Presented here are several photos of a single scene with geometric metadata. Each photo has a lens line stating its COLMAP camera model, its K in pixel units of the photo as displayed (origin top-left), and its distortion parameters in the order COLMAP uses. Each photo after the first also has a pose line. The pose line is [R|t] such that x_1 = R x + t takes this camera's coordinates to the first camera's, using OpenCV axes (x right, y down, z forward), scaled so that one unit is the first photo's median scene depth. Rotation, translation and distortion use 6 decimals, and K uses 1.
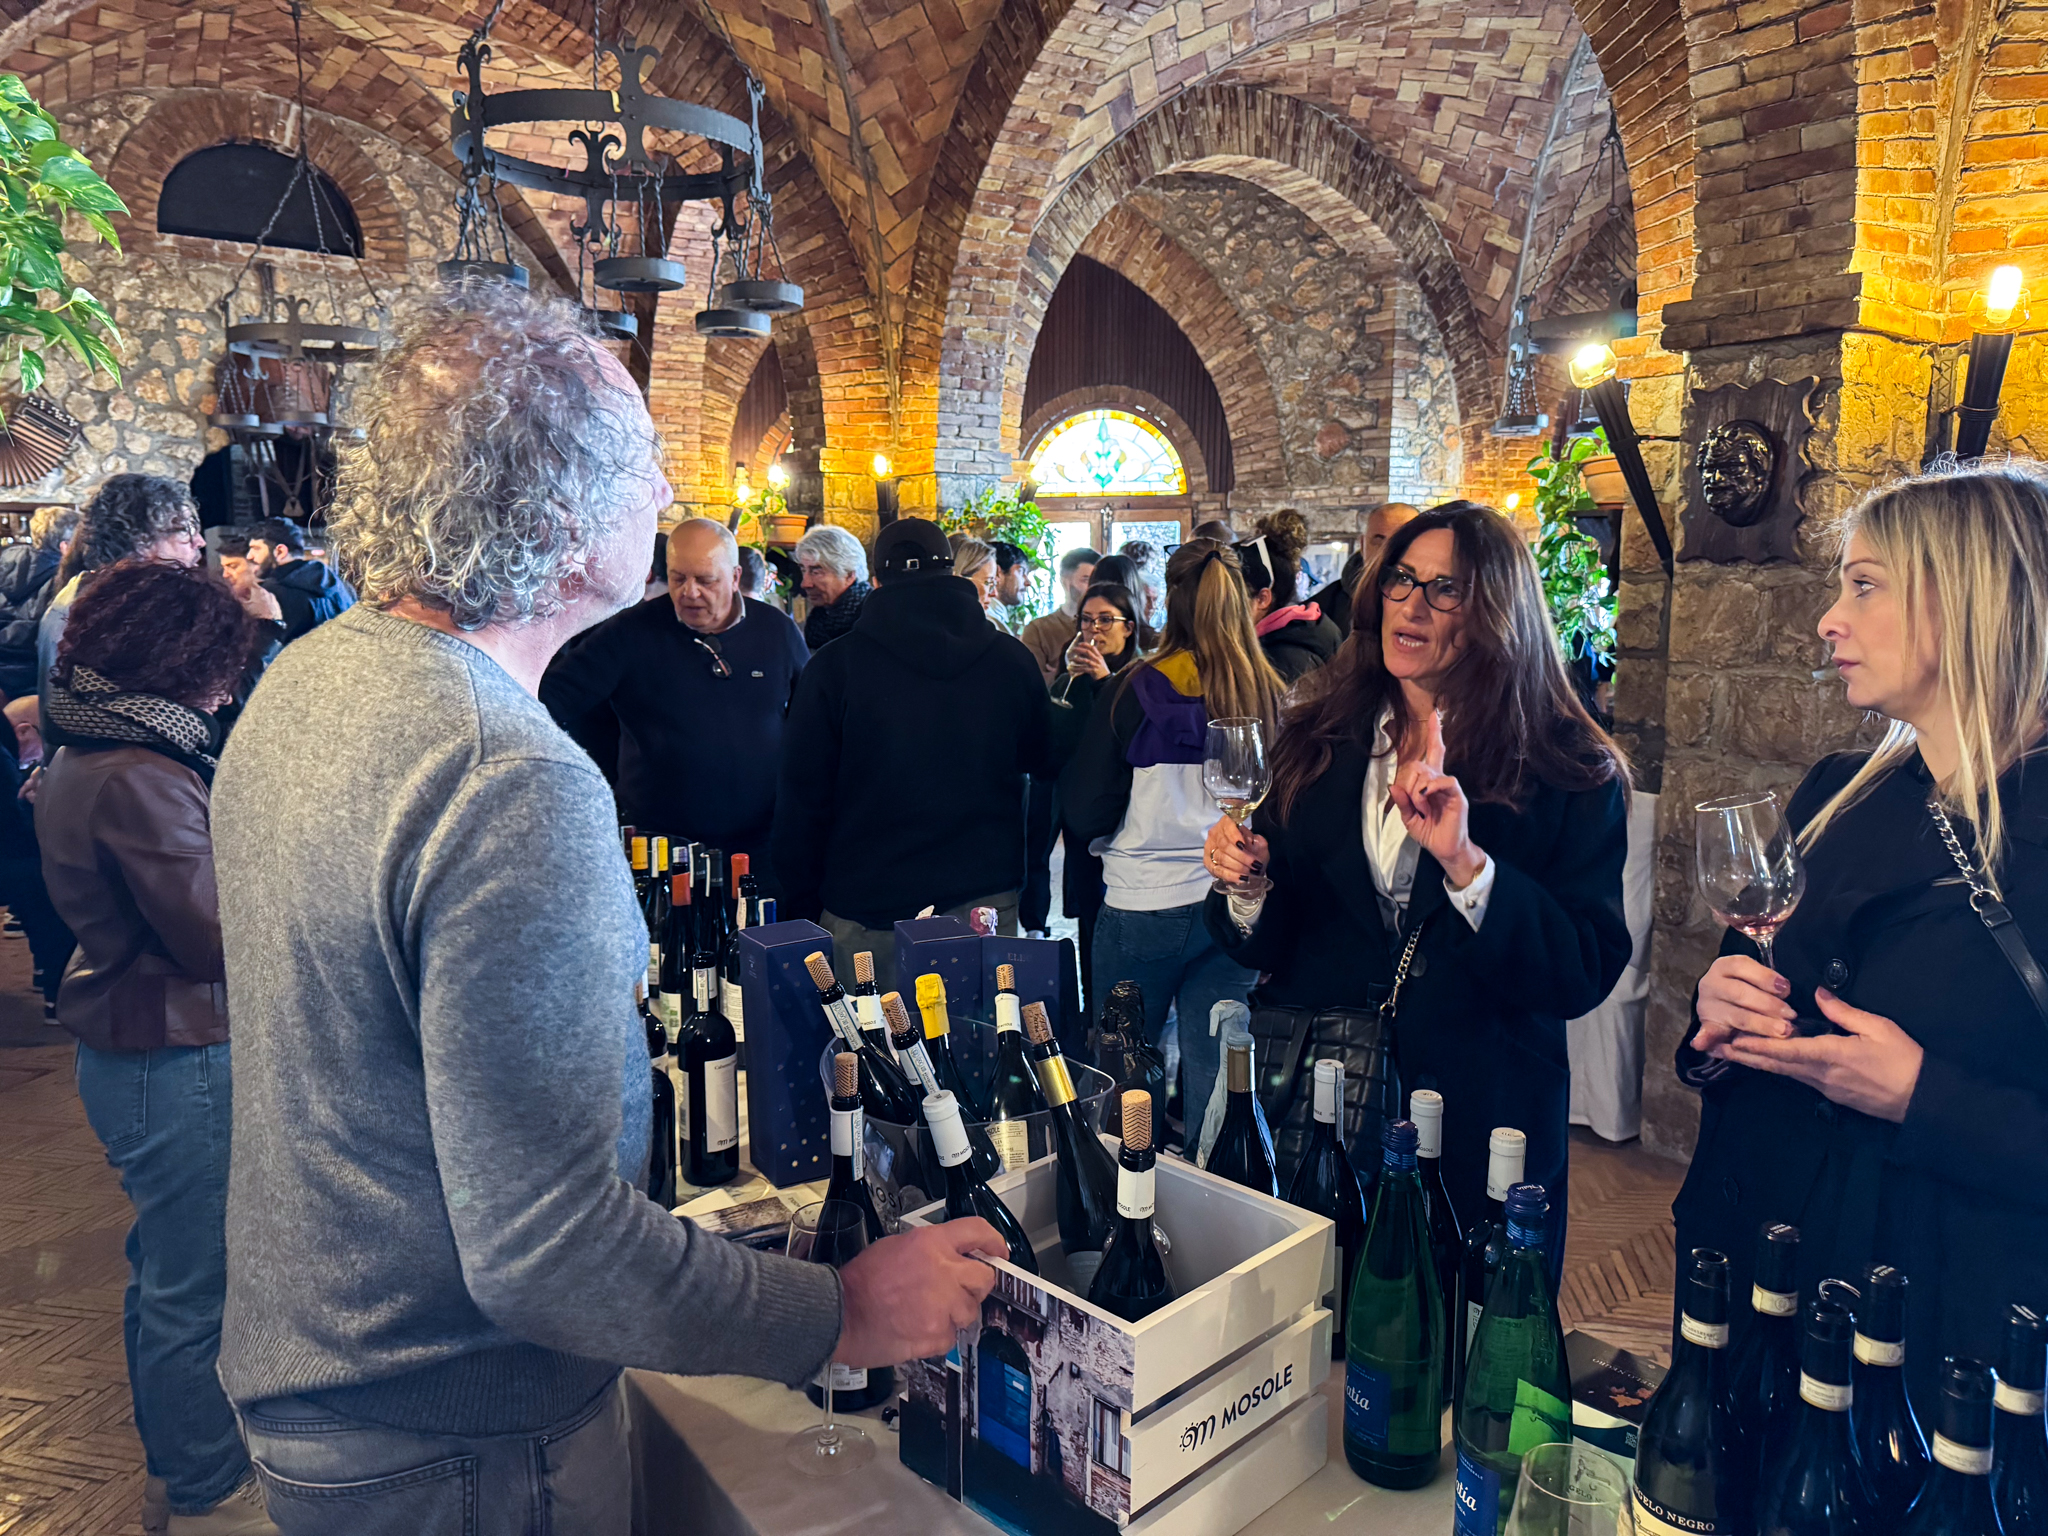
lens RADIAL K [[1546.8, 0, 1024.0], [0, 1546.8, 768.0], [0, 0, 1]] dist [0.035006, -0.034150]
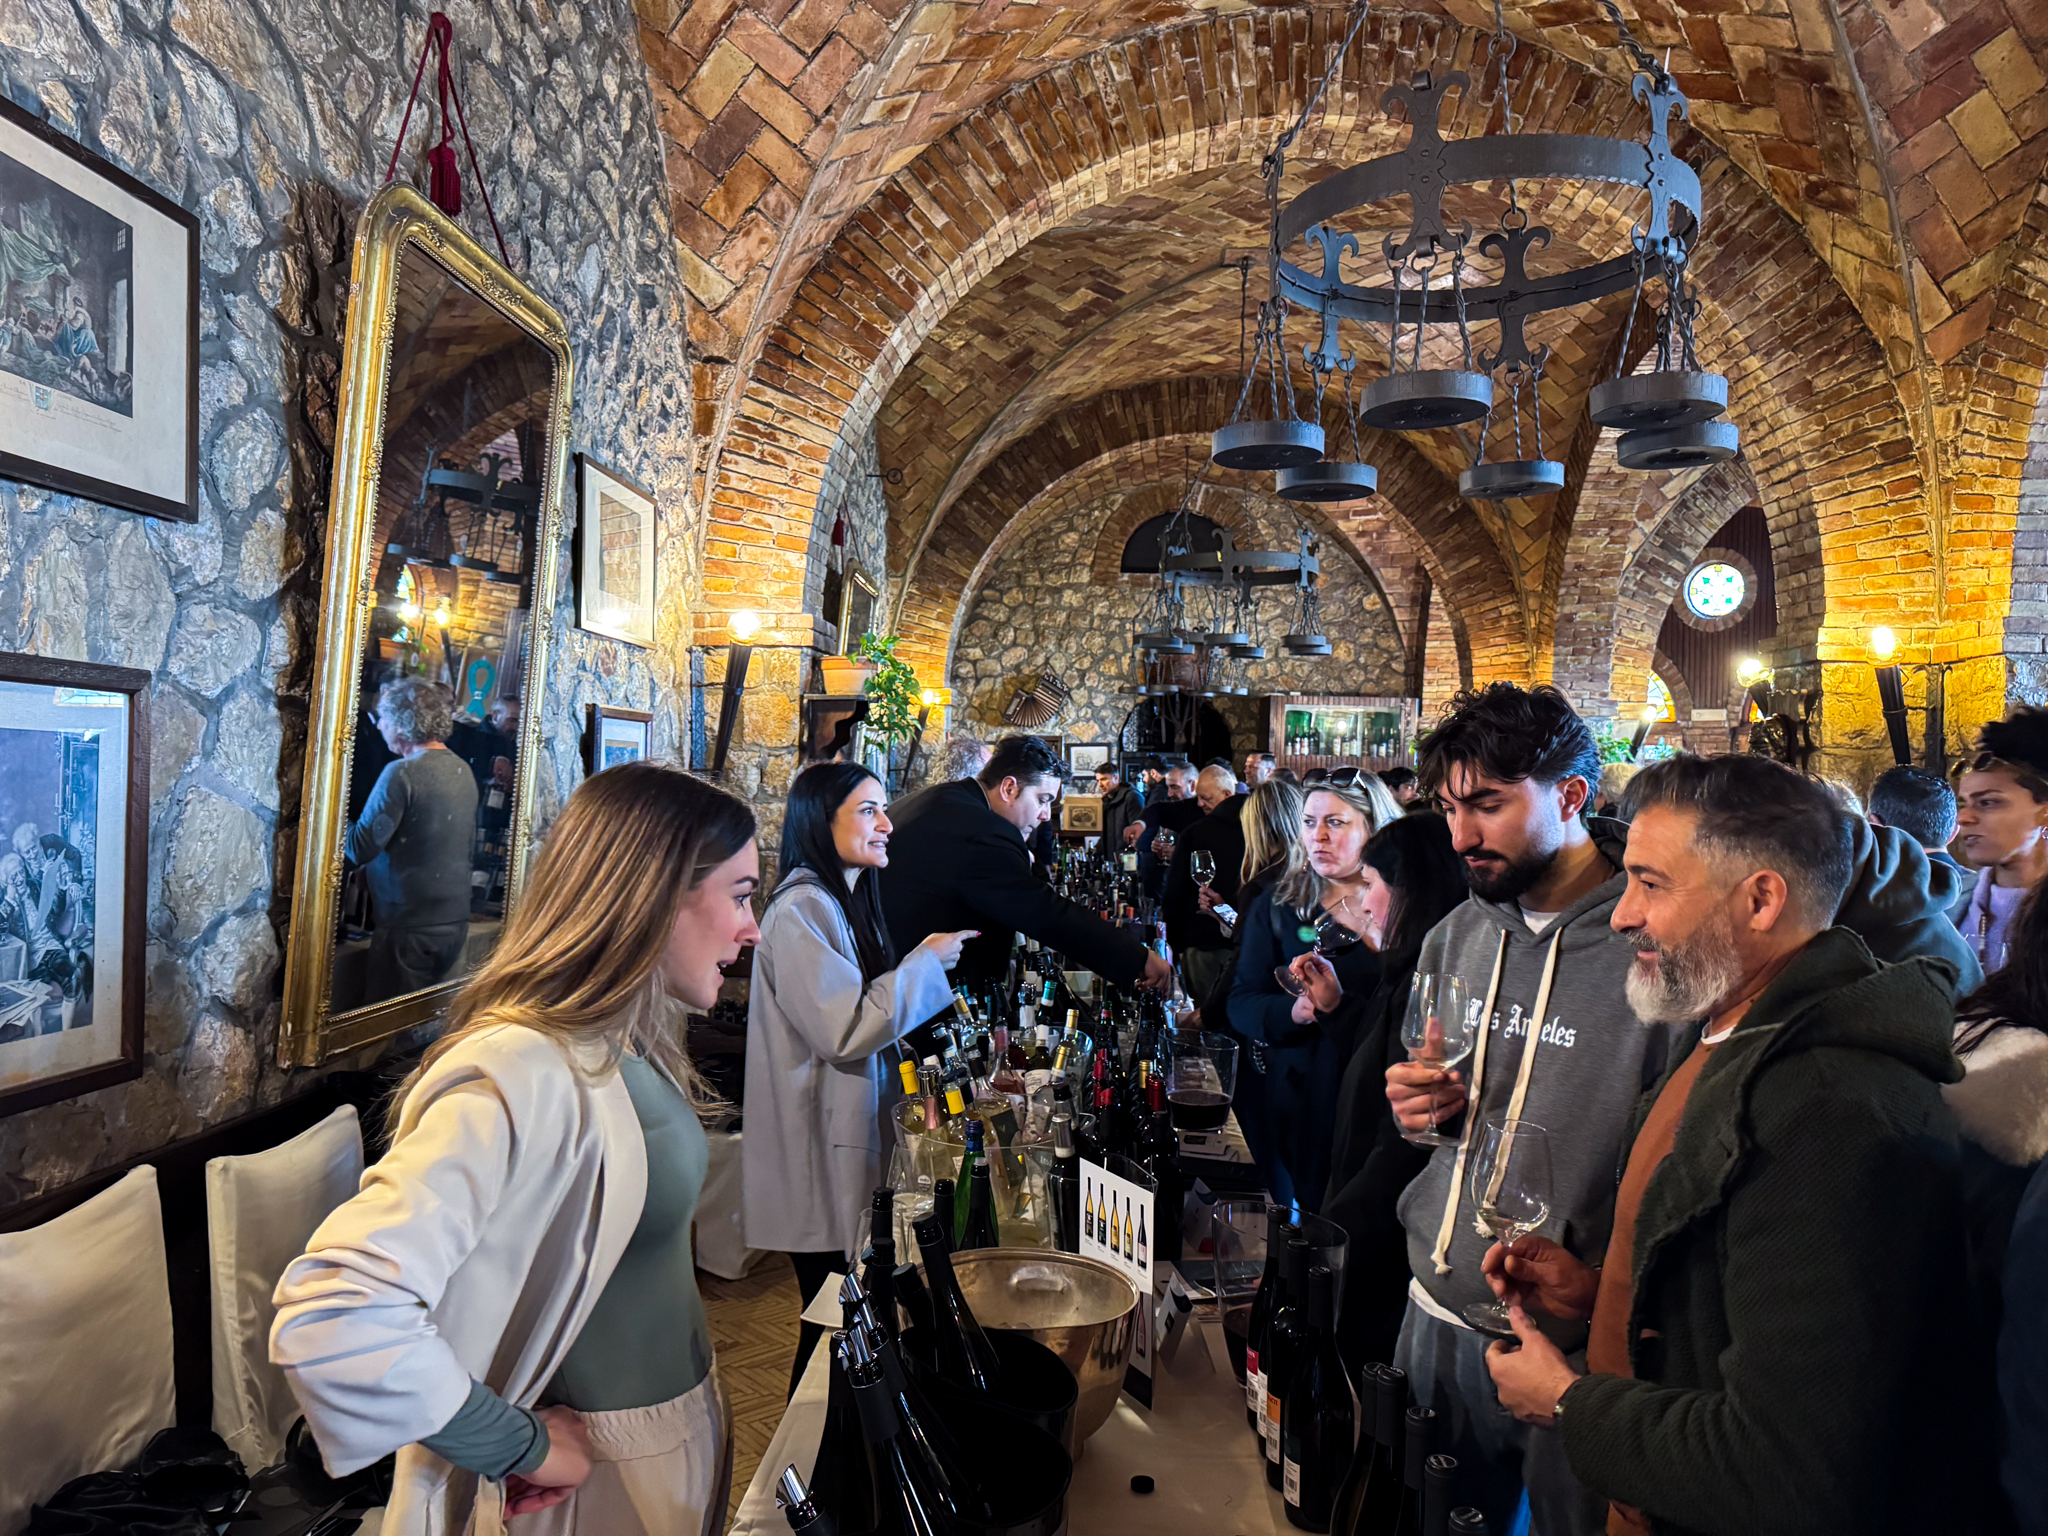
lens RADIAL K [[1546.8, 0, 1024.0], [0, 1546.8, 768.0], [0, 0, 1]] dist [0.035006, -0.034150]
pose [[0.791895, 0.014178, -0.610493, 0.380185], [-0.088883, 0.991760, -0.092260, 0.022917], [0.604154, 0.127323, 0.786630, -0.336206]]
